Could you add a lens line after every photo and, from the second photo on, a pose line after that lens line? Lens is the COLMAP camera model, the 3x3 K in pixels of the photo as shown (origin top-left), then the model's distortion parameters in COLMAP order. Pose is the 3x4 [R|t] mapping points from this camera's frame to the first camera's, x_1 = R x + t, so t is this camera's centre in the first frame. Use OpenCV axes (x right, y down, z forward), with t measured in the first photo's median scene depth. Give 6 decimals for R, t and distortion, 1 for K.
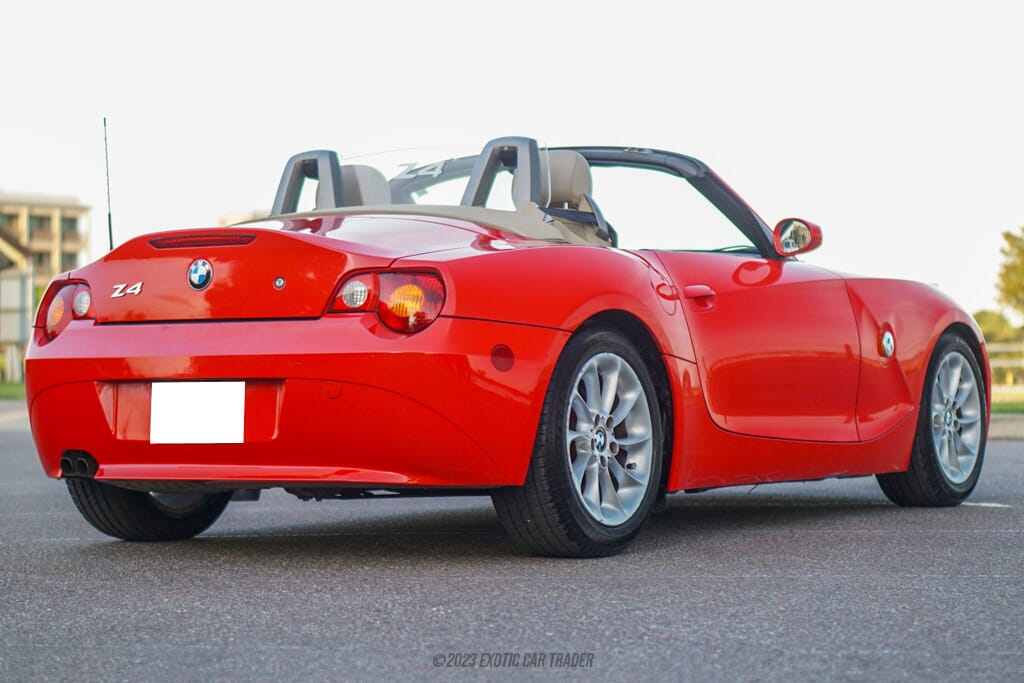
lens RADIAL K [[2575.8, 0, 512.0], [0, 2575.8, 341.5], [0, 0, 1]] dist [-0.107670, -0.146589]
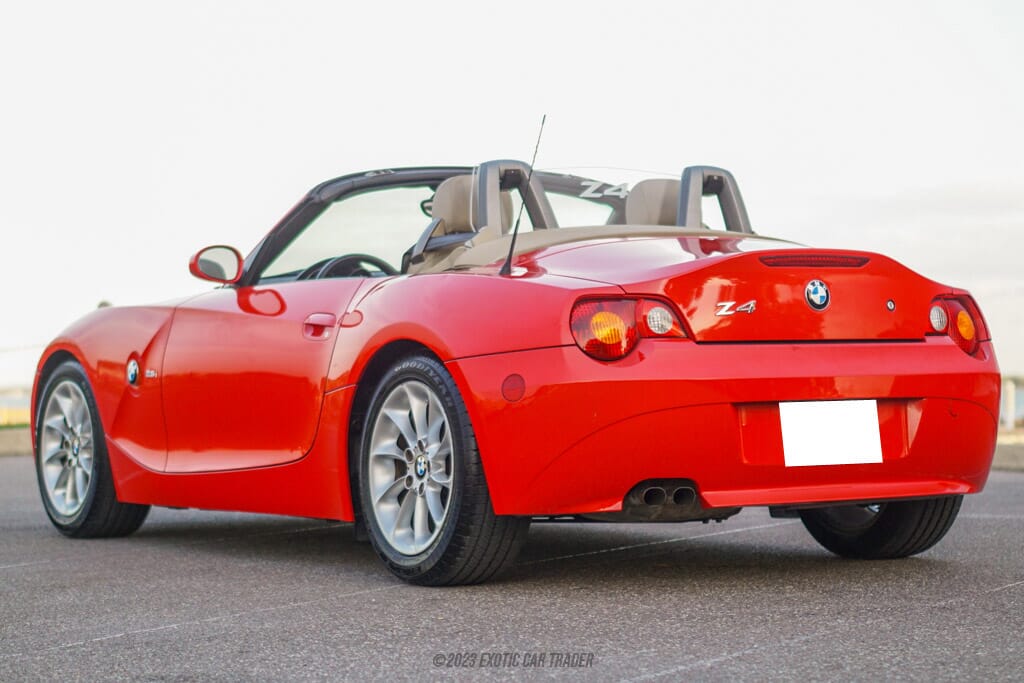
lens RADIAL K [[2575.8, 0, 512.0], [0, 2575.8, 341.5], [0, 0, 1]] dist [-0.107670, -0.146589]
pose [[0.456315, 0.017518, 0.889646, -1.053596], [-0.001370, 0.999819, -0.018985, 0.010915], [-0.889817, 0.007445, 0.456256, 0.647646]]
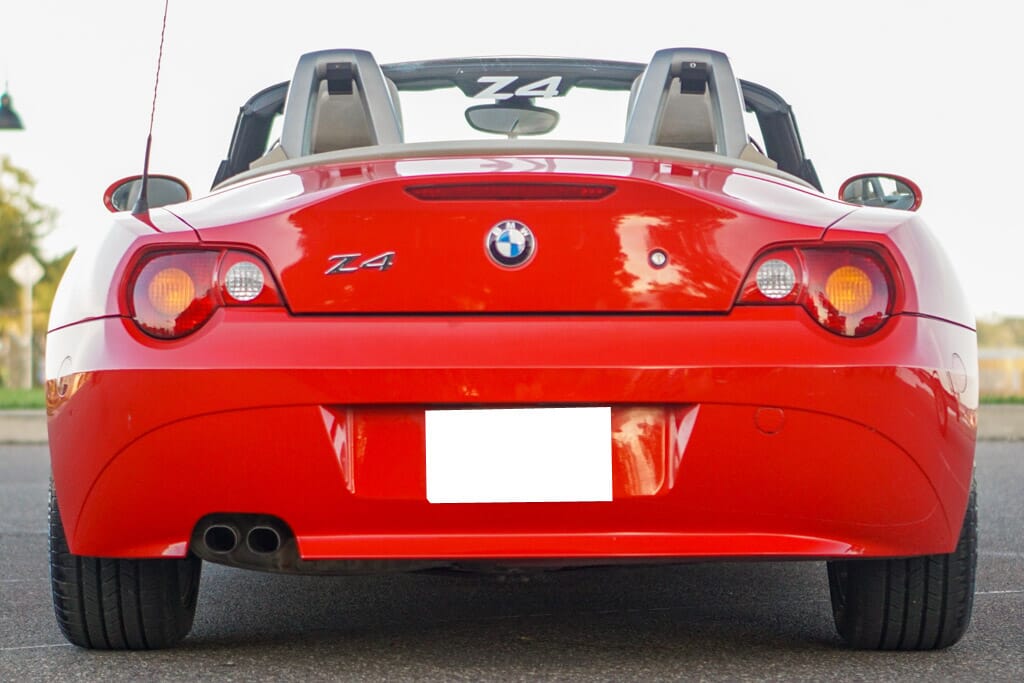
lens RADIAL K [[2575.8, 0, 512.0], [0, 2575.8, 341.5], [0, 0, 1]] dist [-0.107670, -0.146589]
pose [[0.824254, -0.002473, 0.566215, -0.489122], [-0.014253, 0.999583, 0.025114, -0.017397], [-0.566041, -0.028771, 0.823875, 0.456639]]
